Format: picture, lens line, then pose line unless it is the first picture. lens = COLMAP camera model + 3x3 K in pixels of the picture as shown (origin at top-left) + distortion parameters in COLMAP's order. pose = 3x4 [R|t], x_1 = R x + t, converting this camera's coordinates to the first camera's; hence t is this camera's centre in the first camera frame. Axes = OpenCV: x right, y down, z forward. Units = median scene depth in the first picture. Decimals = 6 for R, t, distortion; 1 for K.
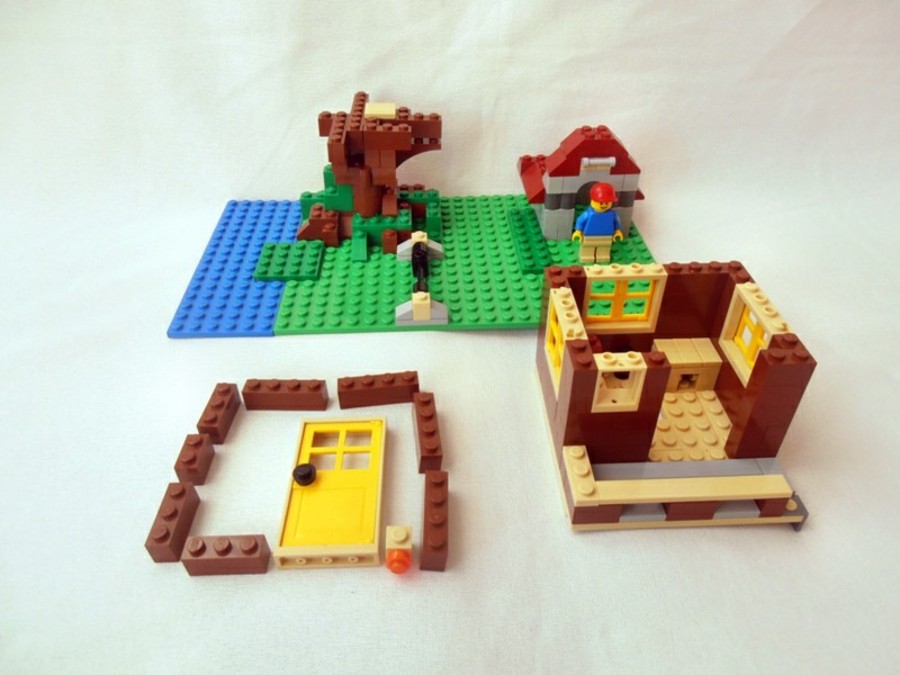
lens RADIAL K [[620.7, 0, 450.0], [0, 620.7, 337.5], [0, 0, 1]] dist [-0.028813, 0.000547]
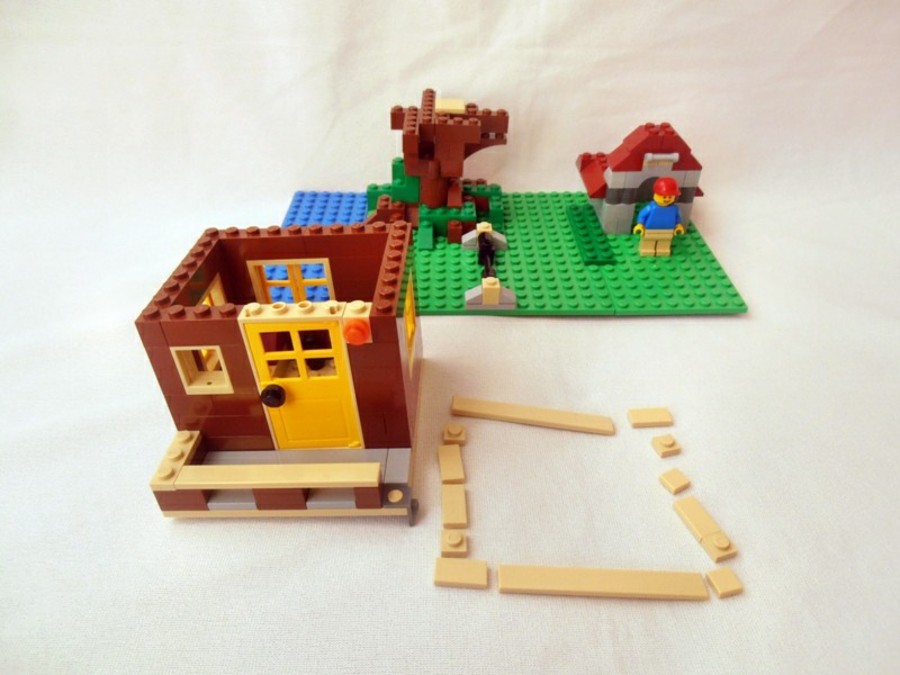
lens RADIAL K [[621.0, 0, 449.0], [0, 621.0, 335.2], [0, 0, 1]] dist [-0.021138, 0.000728]
pose [[0.999038, 0.026359, -0.035048, -0.067181], [-0.027196, 0.999351, -0.023632, 0.043584], [0.034402, 0.024562, 0.999106, -0.031910]]
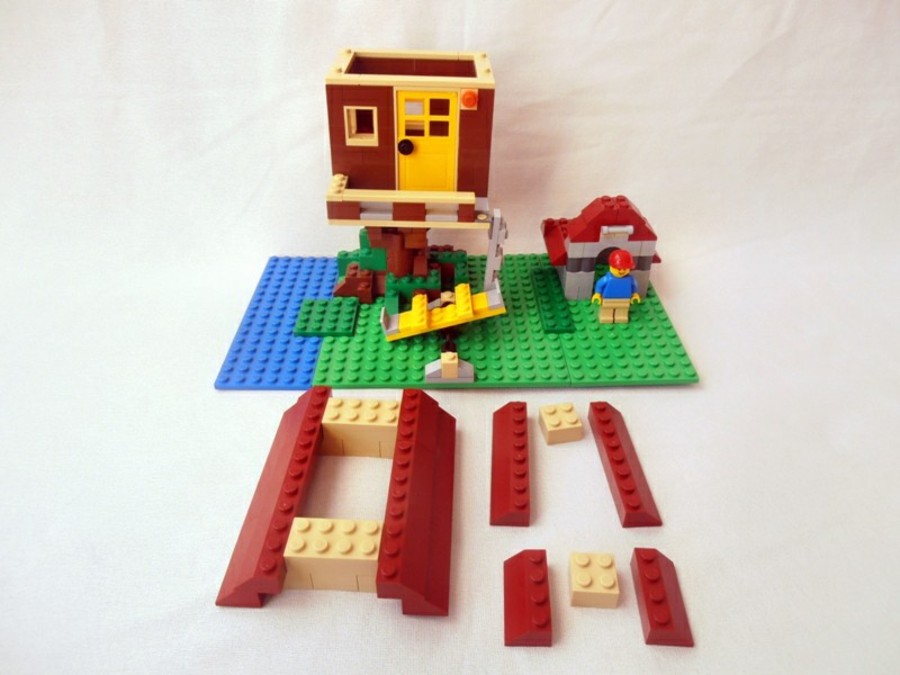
lens RADIAL K [[621.0, 0, 449.0], [0, 621.0, 335.2], [0, 0, 1]] dist [-0.021138, 0.000728]
pose [[0.999173, 0.016405, -0.037213, -0.006820], [-0.018377, 0.998410, -0.053292, -0.038842], [0.036280, 0.053932, 0.997885, -0.064770]]
